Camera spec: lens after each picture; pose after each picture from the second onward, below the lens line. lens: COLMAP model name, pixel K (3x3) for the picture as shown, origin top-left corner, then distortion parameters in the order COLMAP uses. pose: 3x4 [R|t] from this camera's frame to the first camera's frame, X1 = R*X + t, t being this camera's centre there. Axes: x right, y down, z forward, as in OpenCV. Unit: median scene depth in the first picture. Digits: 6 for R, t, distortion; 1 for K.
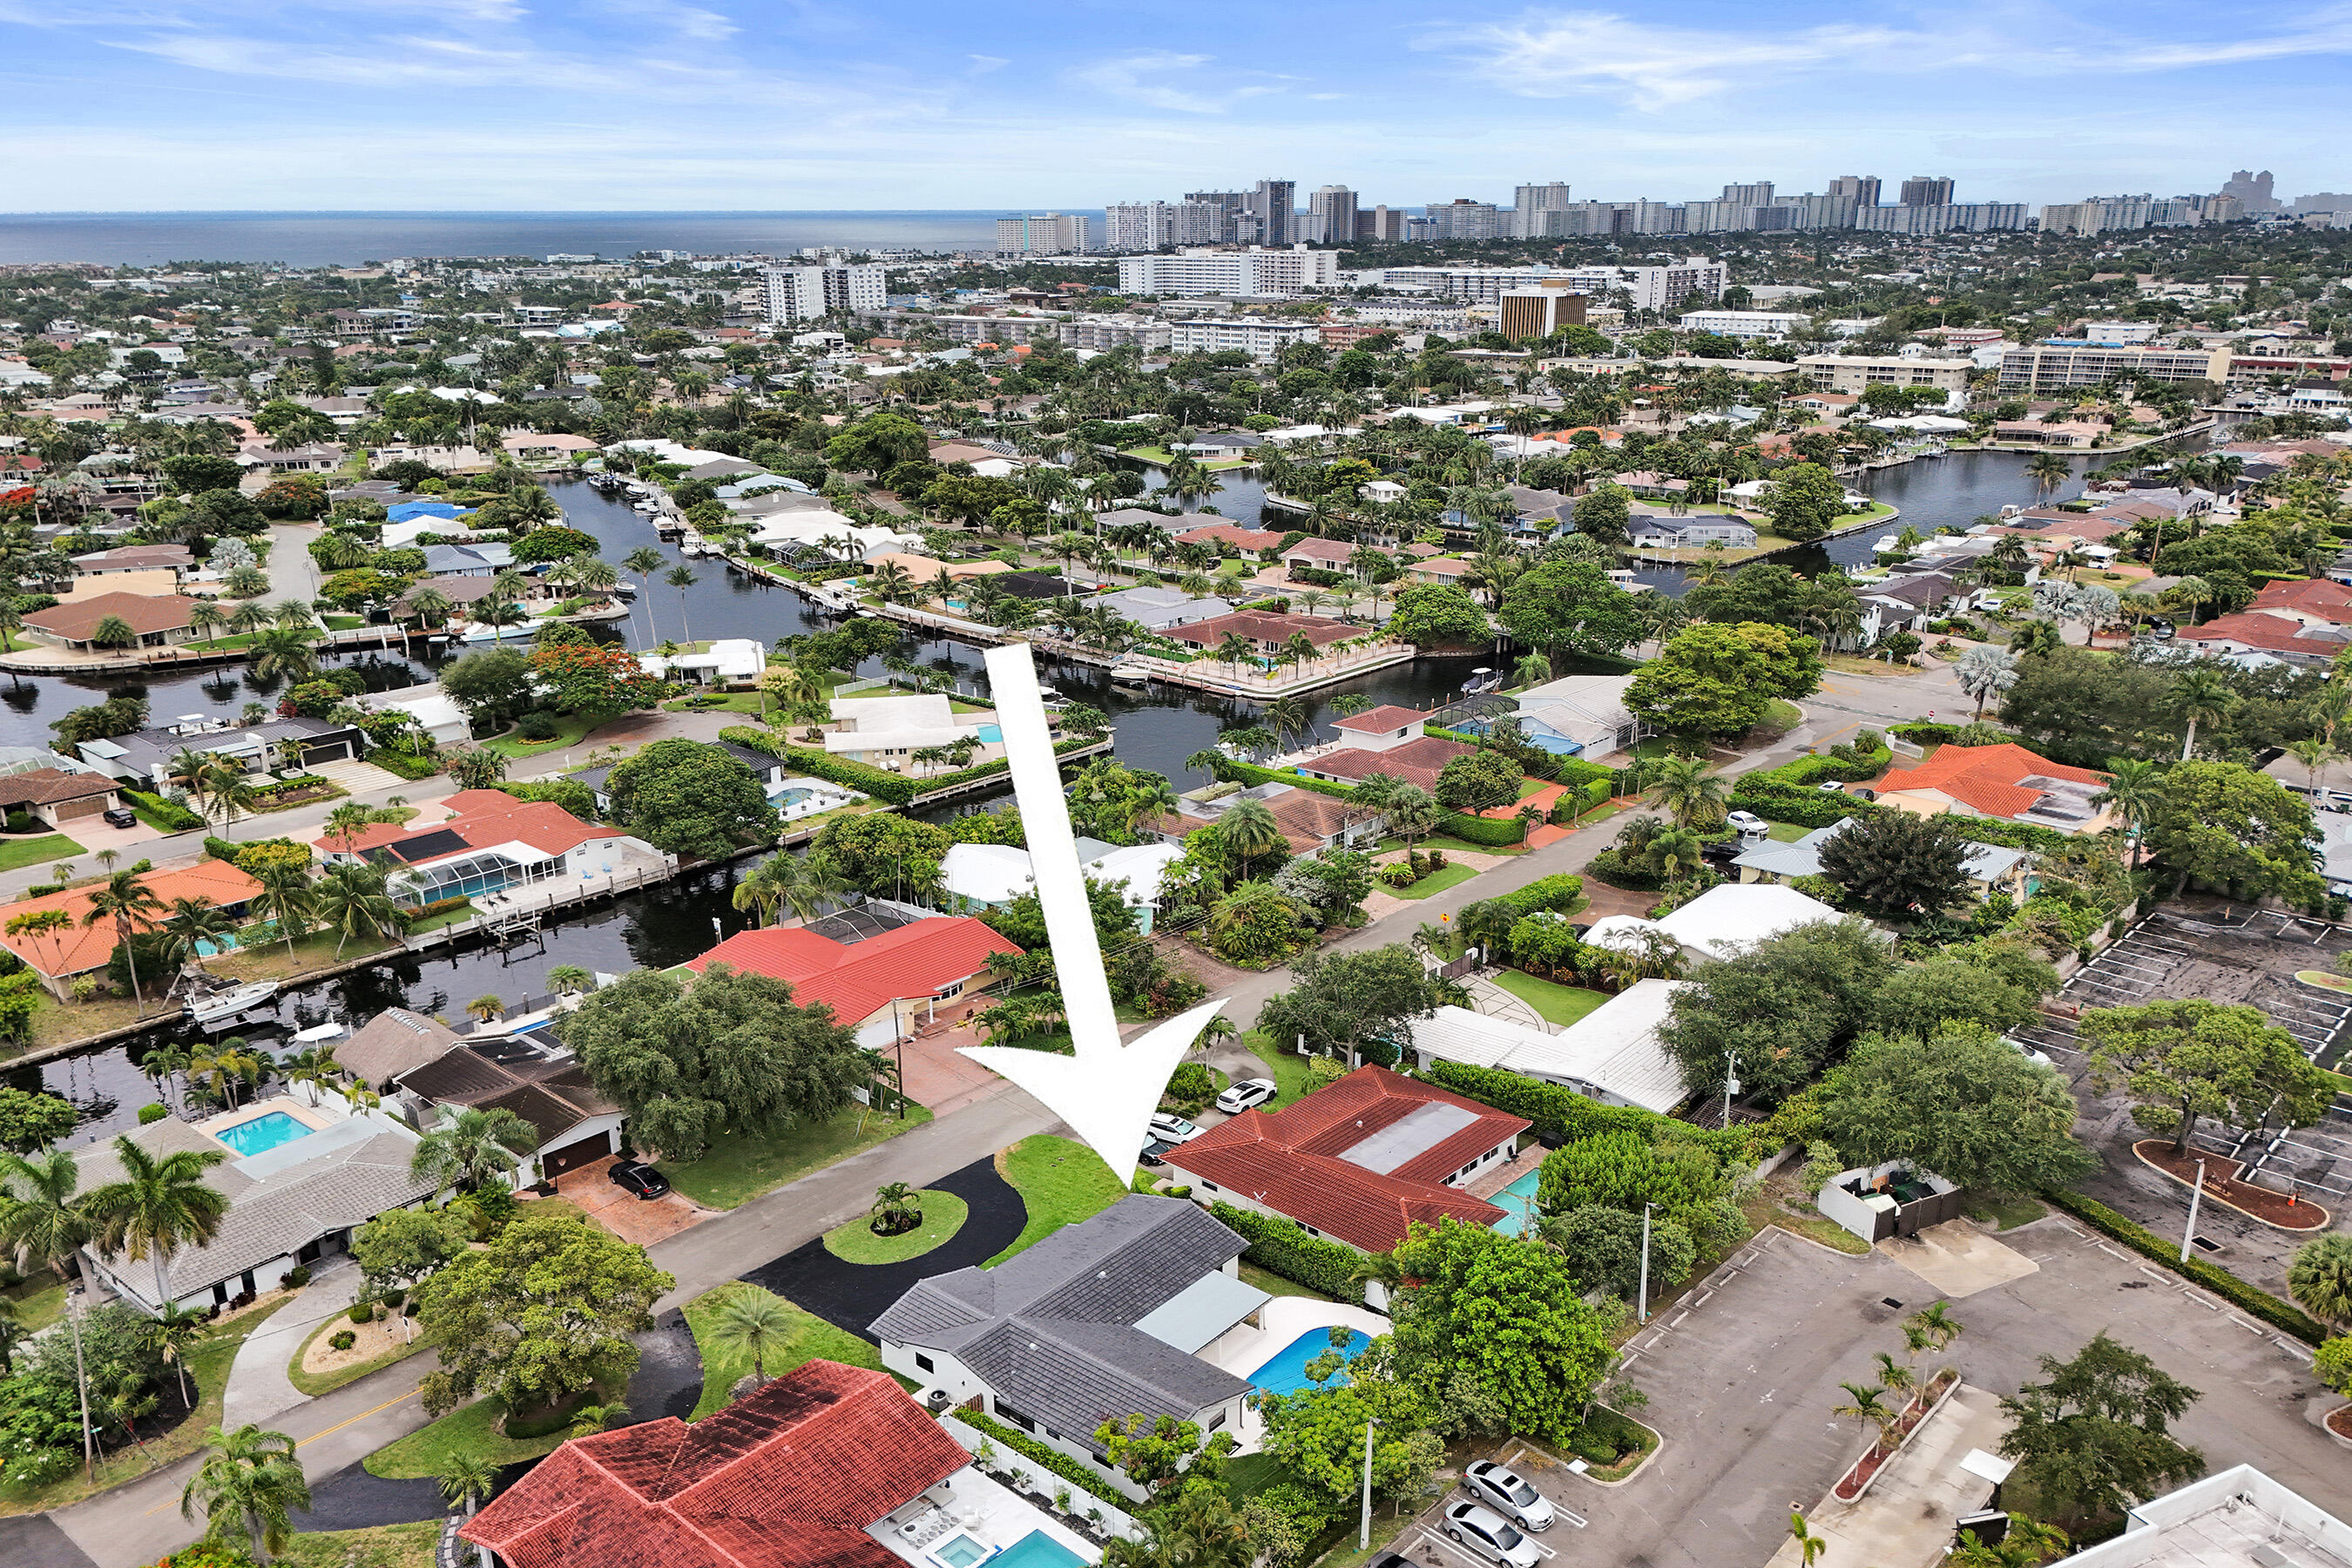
lens RADIAL K [[1834.8, 0, 1170.5], [0, 1834.8, 884.4], [0, 0, 1]] dist [0.076464, -0.064815]
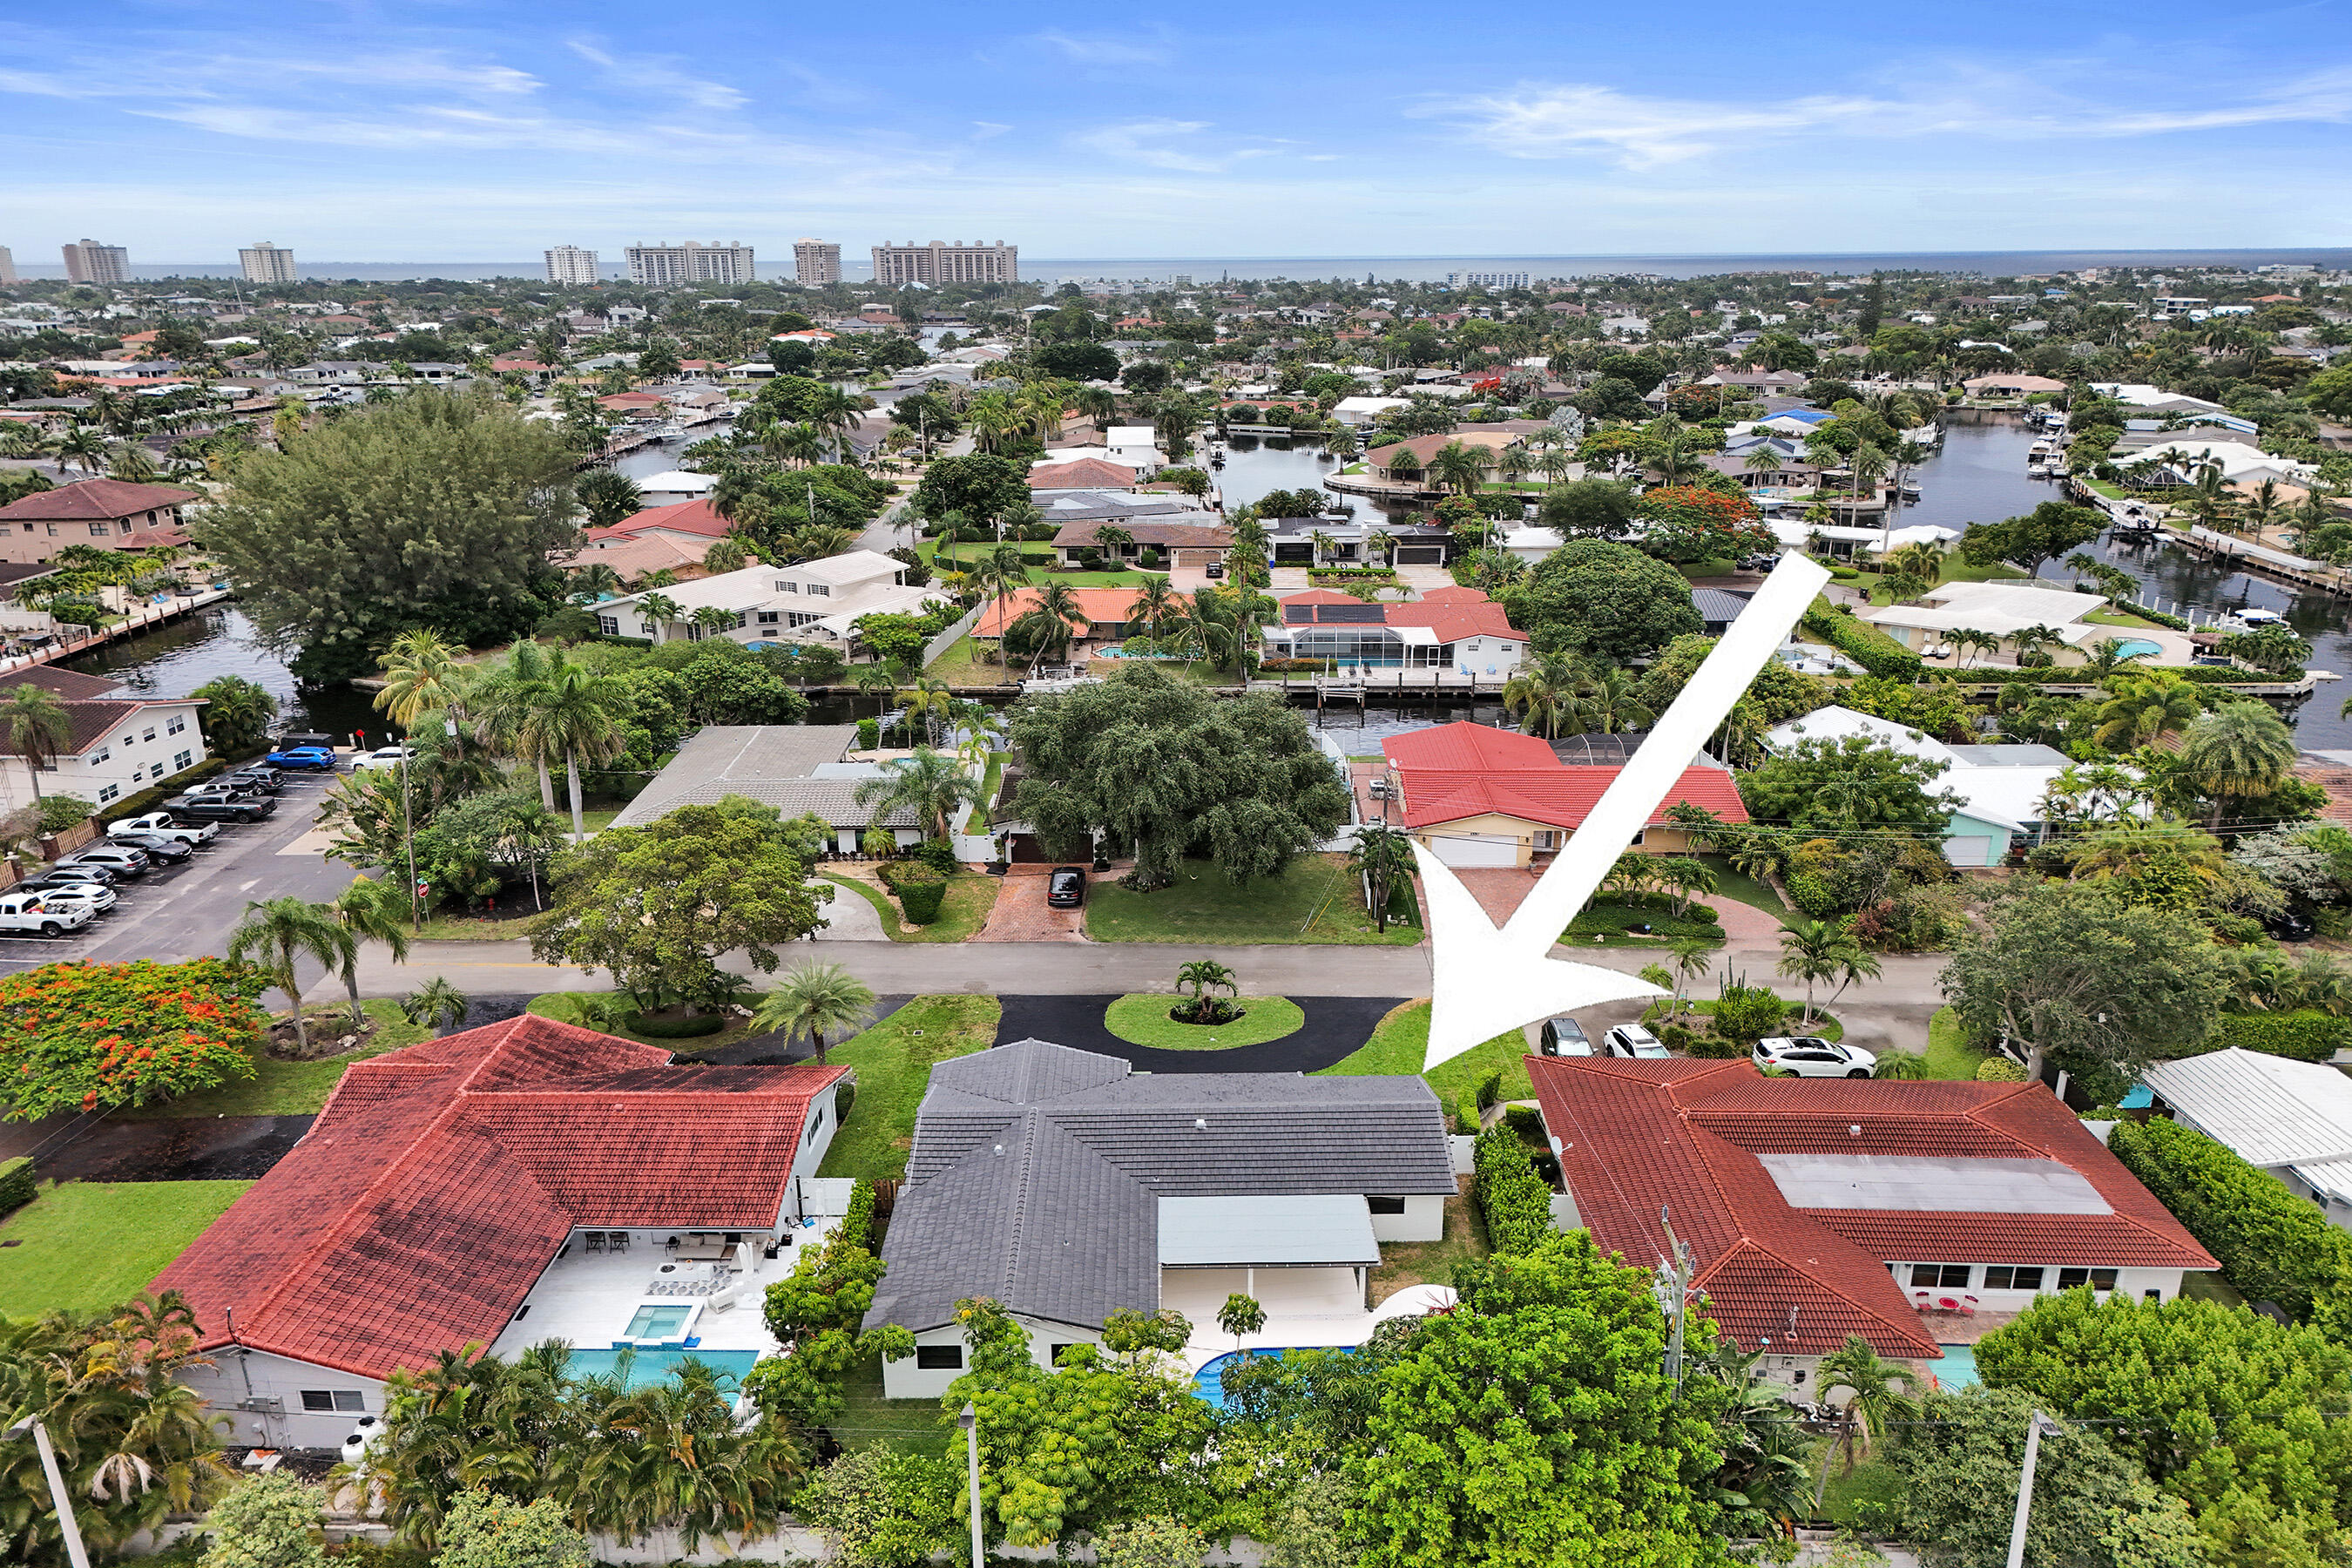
lens RADIAL K [[1689.7, 0, 1168.2], [0, 1689.7, 930.3], [0, 0, 1]] dist [0.008210, 0.001007]
pose [[0.637942, 0.280000, -0.717378, 0.238702], [-0.257008, 0.955558, 0.144415, 0.036838], [0.725932, 0.092244, 0.681552, 0.357161]]
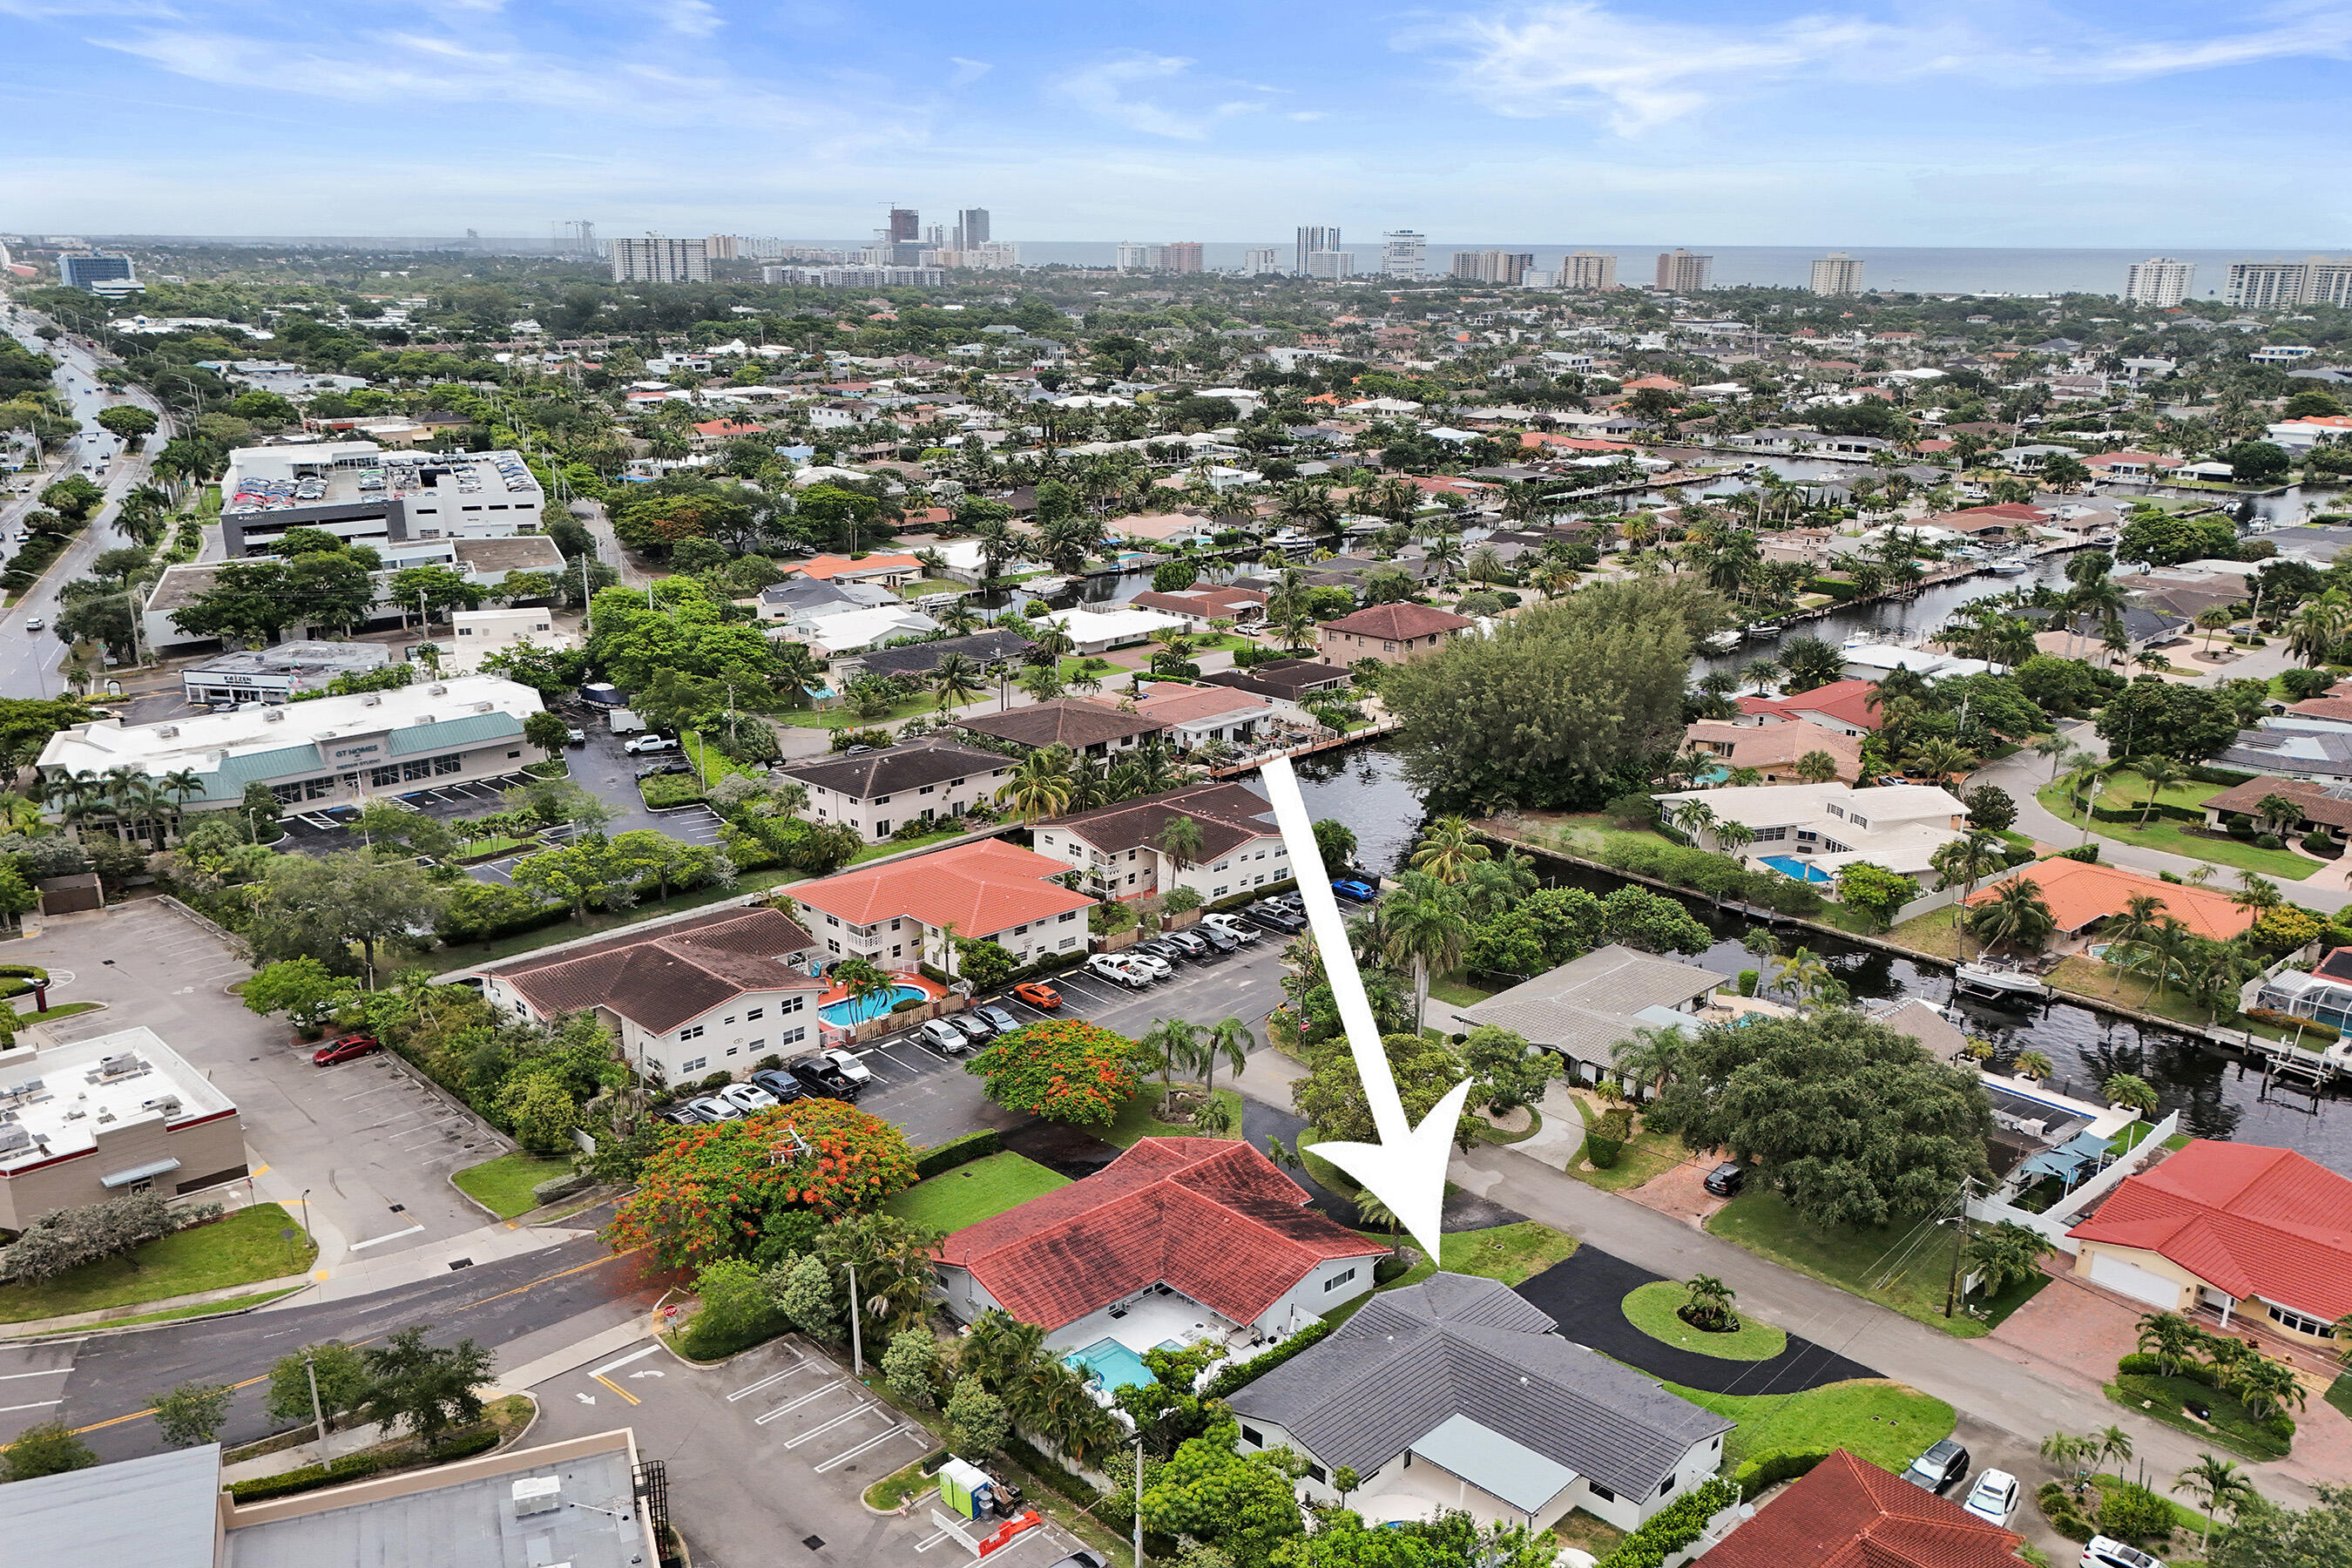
lens RADIAL K [[1834.8, 0, 1170.5], [0, 1834.8, 884.4], [0, 0, 1]] dist [0.076464, -0.064815]
pose [[-0.093937, 0.310433, -0.945943, 0.498668], [-0.344328, 0.881377, 0.323438, -0.158874], [0.934138, 0.356097, 0.024096, 0.456021]]
